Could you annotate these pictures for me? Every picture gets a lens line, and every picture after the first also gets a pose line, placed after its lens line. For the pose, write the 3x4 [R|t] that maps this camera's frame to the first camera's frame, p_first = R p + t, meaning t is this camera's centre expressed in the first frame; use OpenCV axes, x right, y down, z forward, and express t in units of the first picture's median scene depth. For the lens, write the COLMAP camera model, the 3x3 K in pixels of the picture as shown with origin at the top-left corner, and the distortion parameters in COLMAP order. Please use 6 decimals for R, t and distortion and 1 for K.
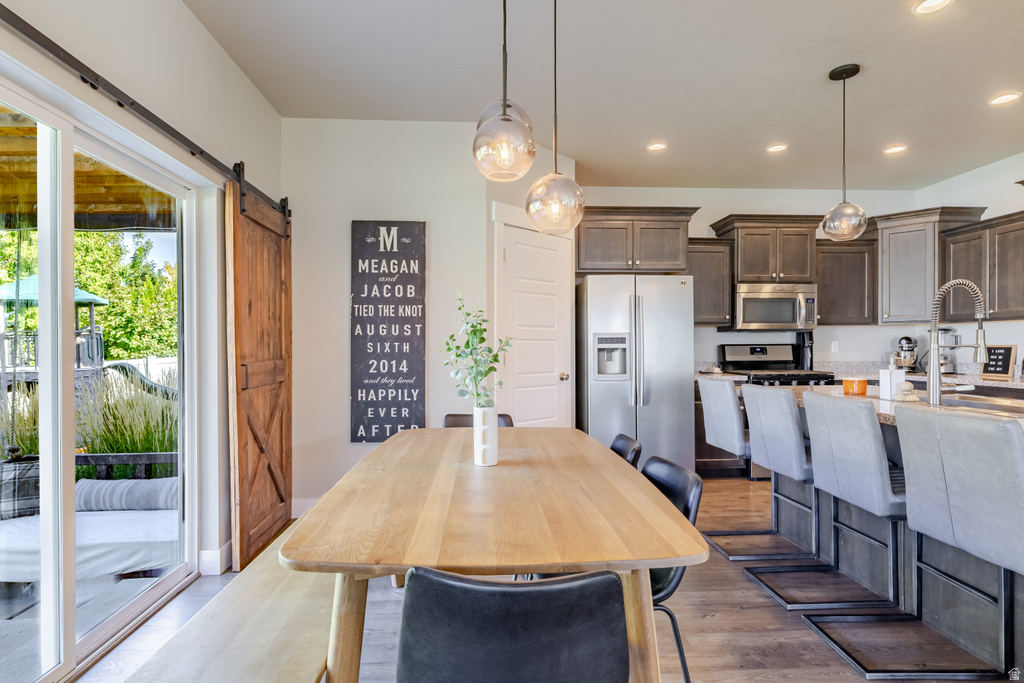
lens RADIAL K [[531.1, 0, 509.5], [0, 531.1, 349.2], [0, 0, 1]] dist [0.000326, -0.000108]
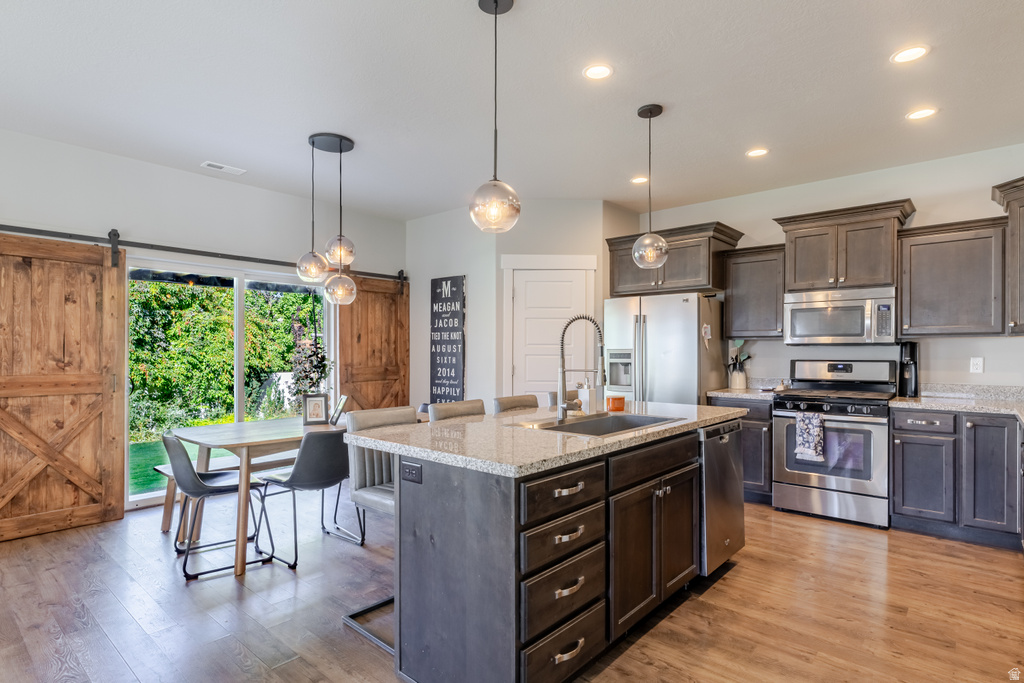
lens RADIAL K [[535.0, 0, 515.0], [0, 535.0, 348.5], [0, 0, 1]] dist [0.001770, 0.000694]
pose [[0.721175, 0.001140, -0.692752, 0.821826], [-0.005363, 0.999978, -0.003937, -0.026030], [0.692732, 0.006554, 0.721166, 0.021505]]
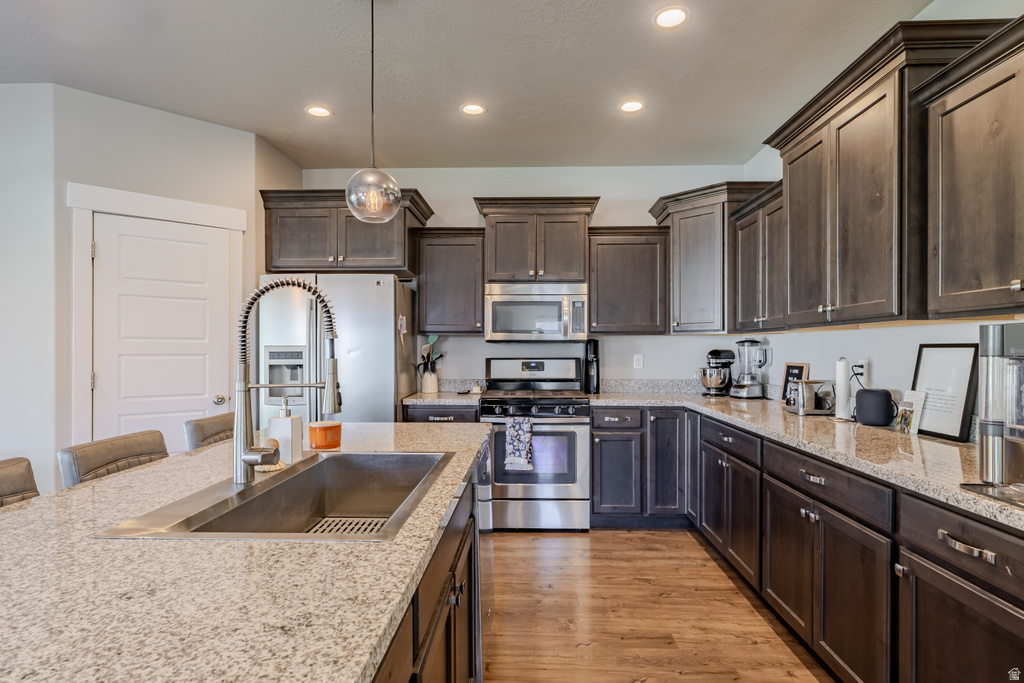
lens RADIAL K [[535.0, 0, 514.1], [0, 535.0, 350.3], [0, 0, 1]] dist [0.001770, 0.000694]
pose [[0.996808, 0.003730, -0.079746, 0.604064], [-0.003706, 0.999993, 0.000455, -0.025391], [0.079747, -0.000158, 0.996815, 0.216788]]
